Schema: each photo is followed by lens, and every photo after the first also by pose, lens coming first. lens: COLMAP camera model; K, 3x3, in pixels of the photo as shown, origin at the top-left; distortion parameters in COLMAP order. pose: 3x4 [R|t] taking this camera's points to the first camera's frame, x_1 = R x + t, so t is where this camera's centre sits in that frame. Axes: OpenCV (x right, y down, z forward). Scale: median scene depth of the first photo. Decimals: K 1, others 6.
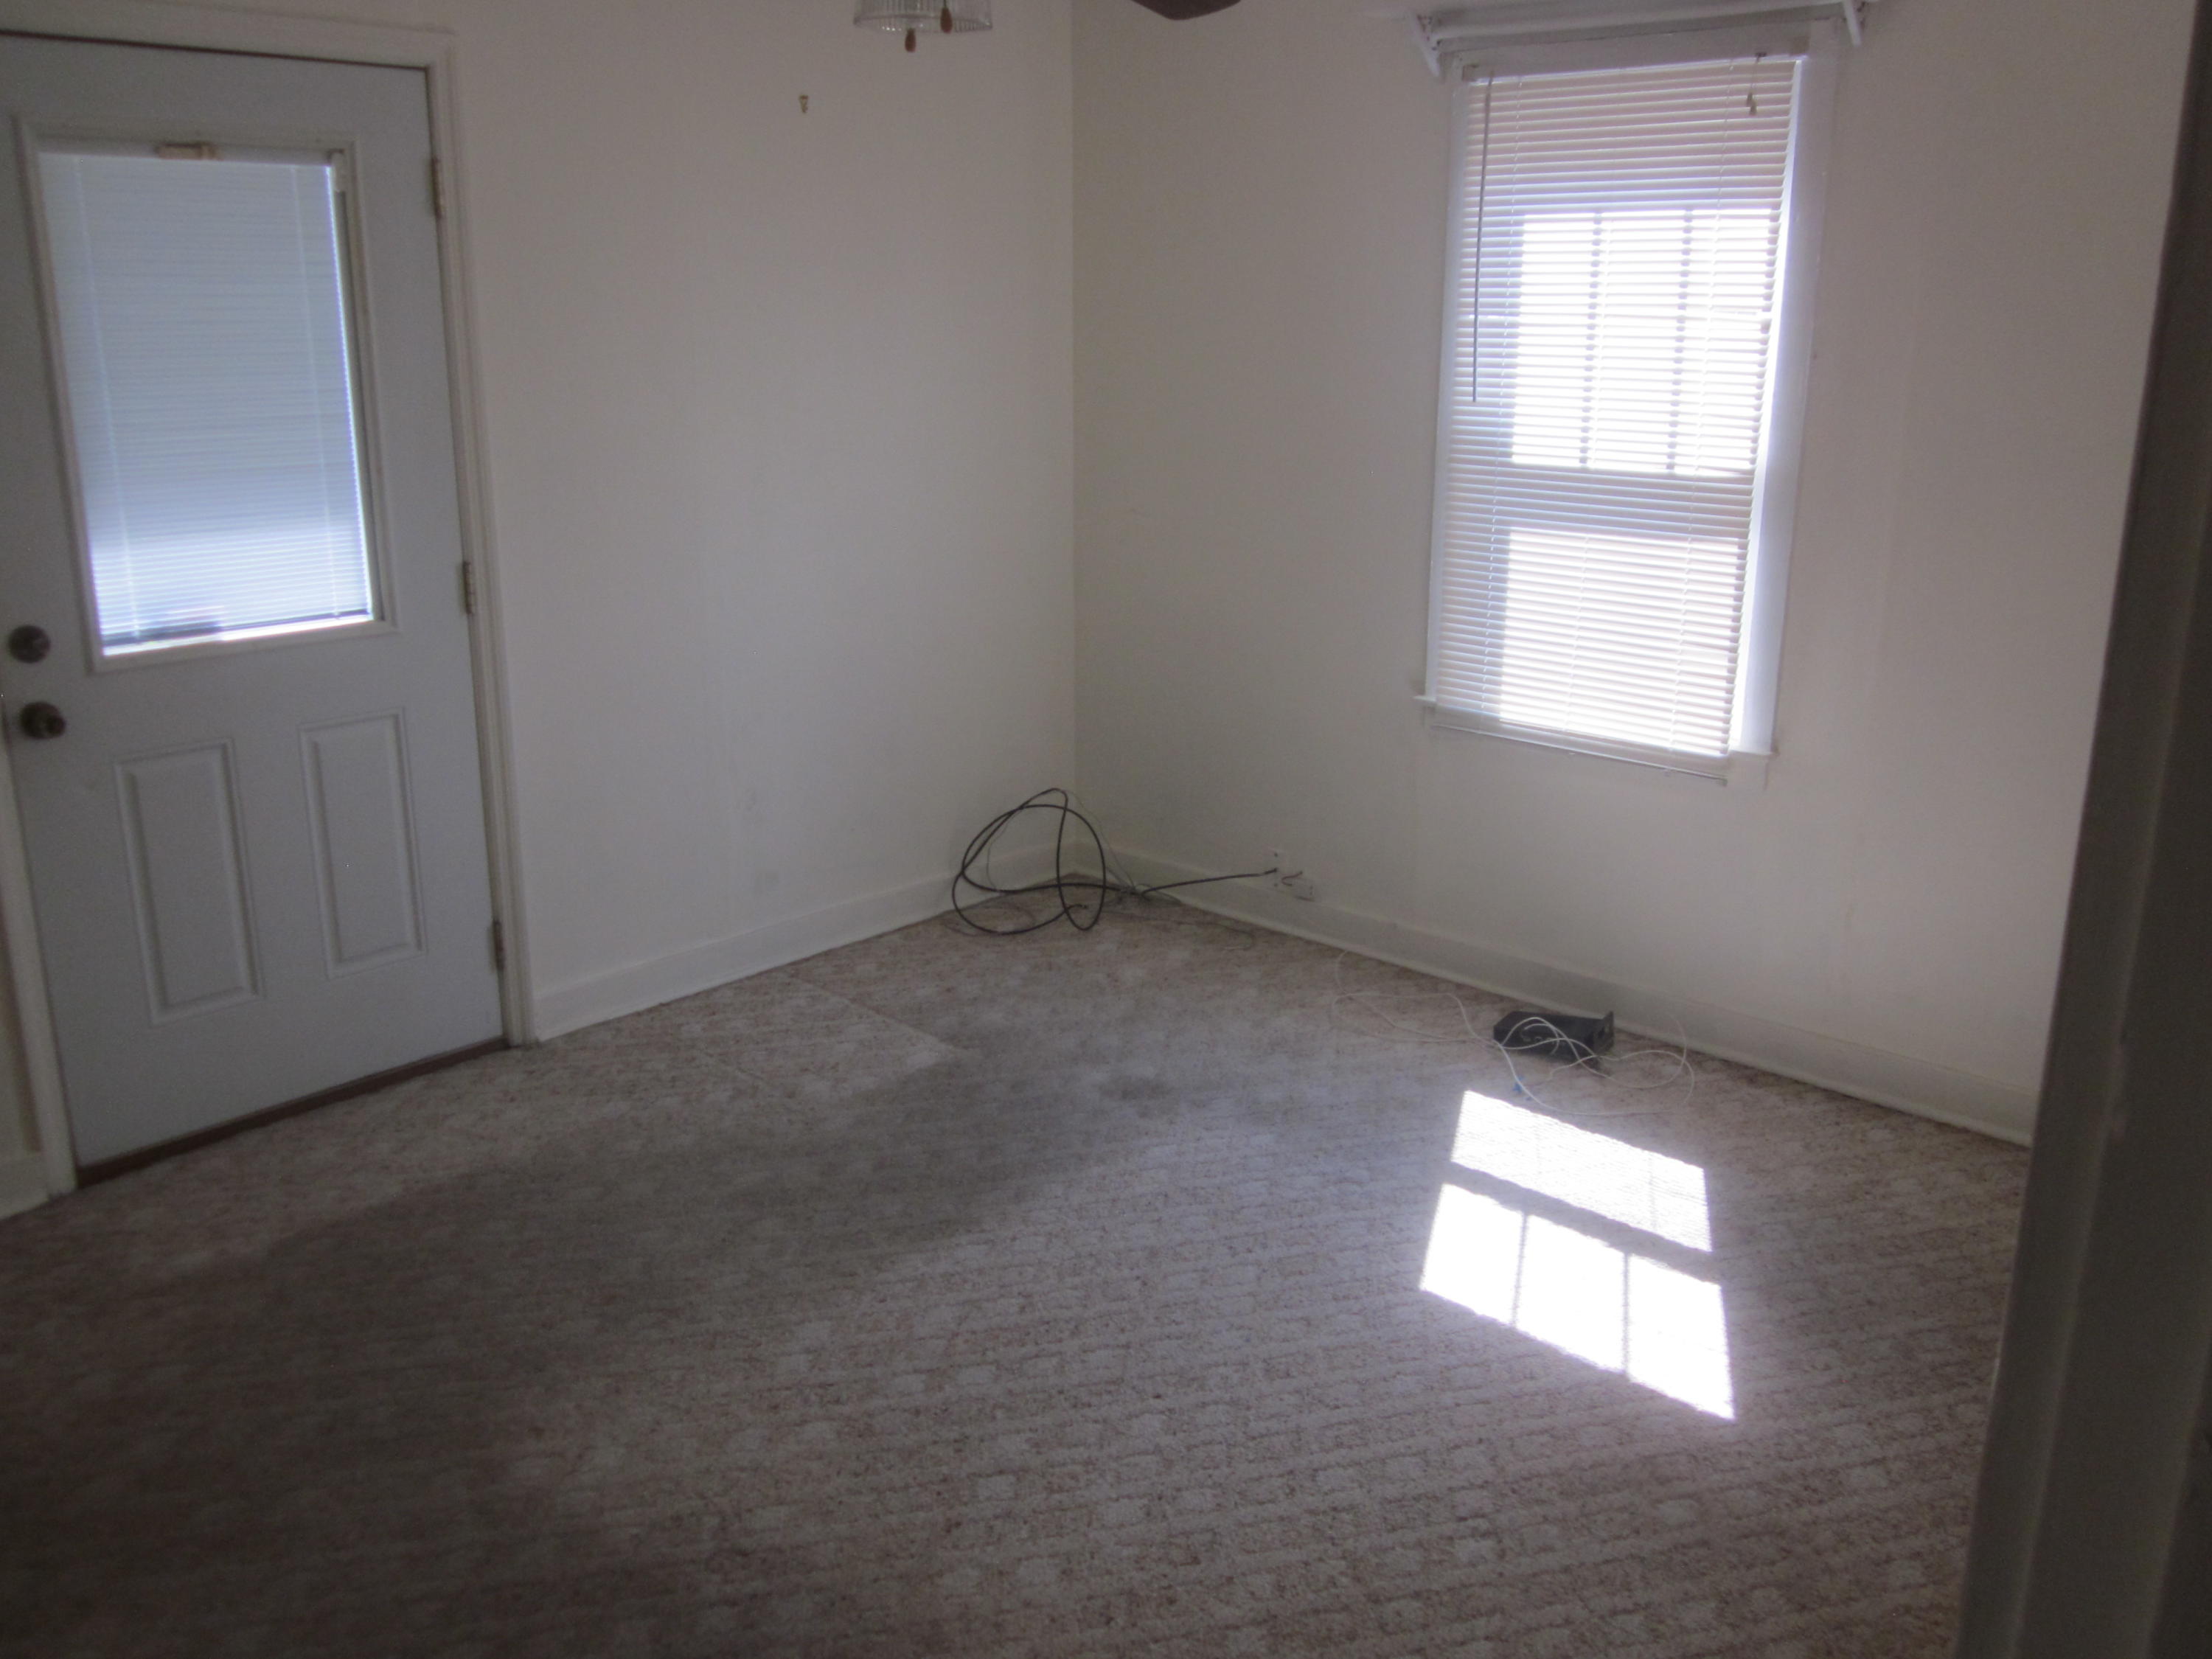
lens RADIAL K [[1870.4, 0, 1097.4], [0, 1870.4, 827.8], [0, 0, 1]] dist [-0.025920, 0.006933]
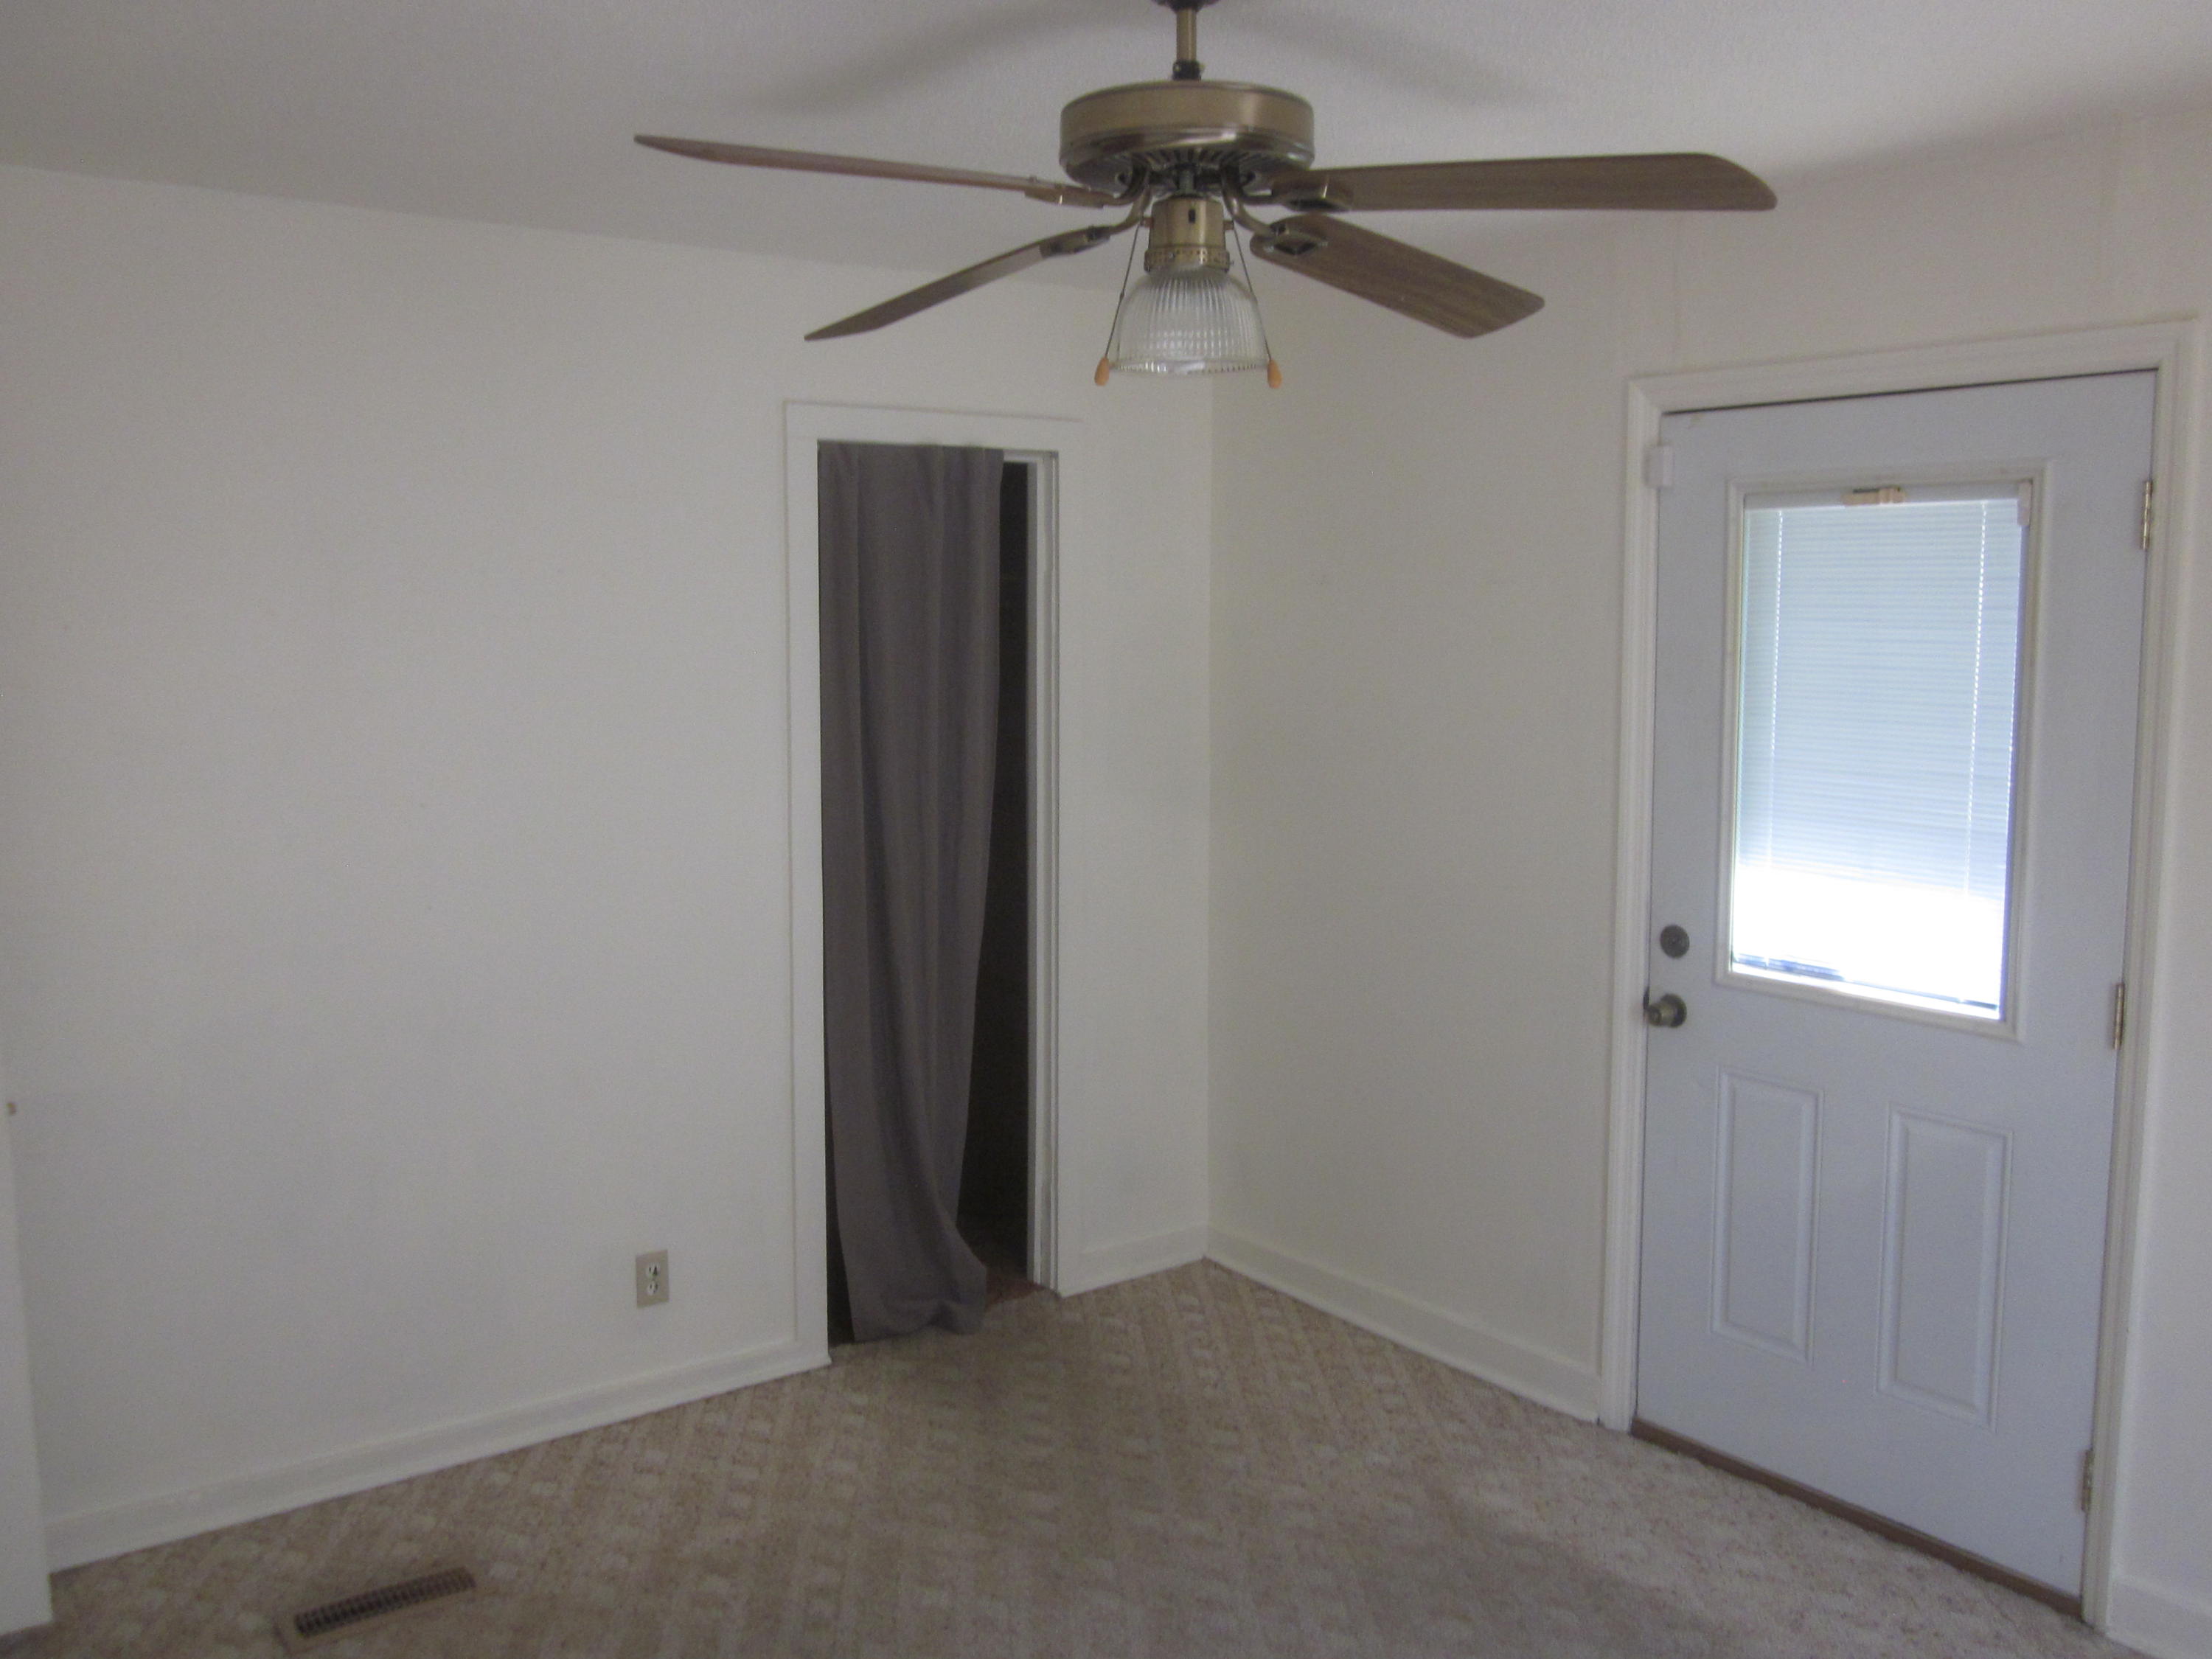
lens RADIAL K [[1859.8, 0, 1106.0], [0, 1859.8, 829.5], [0, 0, 1]] dist [-0.039711, 0.013735]
pose [[-0.183330, 0.122285, -0.975416, 0.516812], [-0.265300, 0.949262, 0.168869, -0.241571], [0.946576, 0.289737, -0.141586, 0.761621]]
